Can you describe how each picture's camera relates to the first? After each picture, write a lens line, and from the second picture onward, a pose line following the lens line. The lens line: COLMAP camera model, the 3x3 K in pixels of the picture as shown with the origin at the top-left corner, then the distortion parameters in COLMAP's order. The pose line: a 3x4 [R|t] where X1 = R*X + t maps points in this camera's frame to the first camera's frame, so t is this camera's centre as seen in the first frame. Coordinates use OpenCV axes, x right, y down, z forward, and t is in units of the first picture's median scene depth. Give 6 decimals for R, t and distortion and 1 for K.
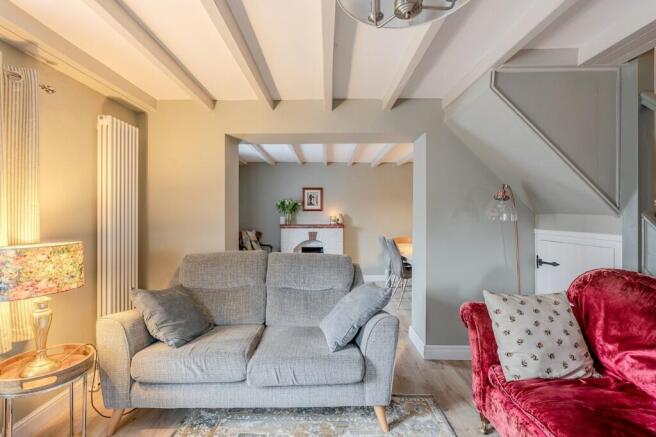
lens RADIAL K [[312.2, 0, 328.0], [0, 312.2, 218.5], [0, 0, 1]] dist [0.000628, -0.000658]
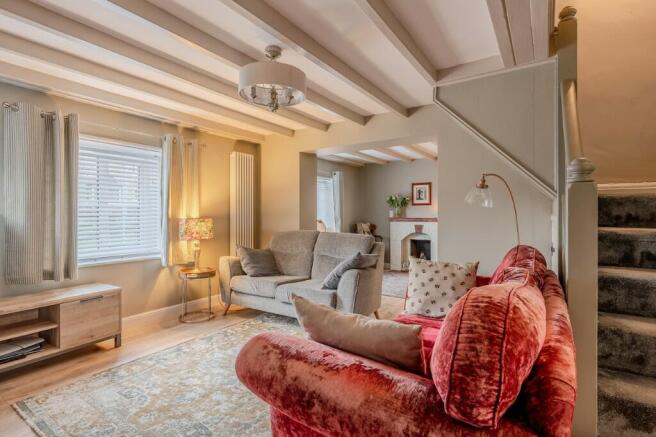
lens RADIAL K [[335.3, 0, 314.9], [0, 335.3, 220.1], [0, 0, 1]] dist [0.001088, -0.000078]
pose [[0.827630, 0.007989, -0.561217, 0.684899], [-0.004745, 0.999963, 0.007237, 0.046095], [0.561253, -0.003327, 0.827637, -0.309912]]
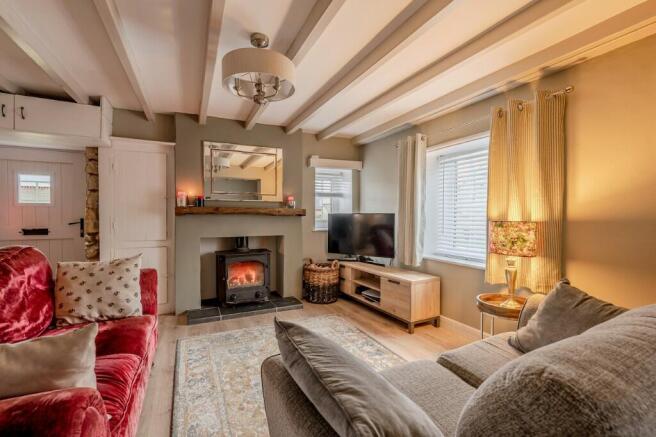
lens RADIAL K [[296.0, 0, 328.0], [0, 296.0, 218.5], [0, 0, 1]] dist [0.000703, 0.000156]
pose [[-0.901781, 0.003868, -0.432177, 0.259928], [-0.006506, 0.999725, 0.022523, 0.029087], [0.432145, 0.023122, -0.901508, 1.123837]]
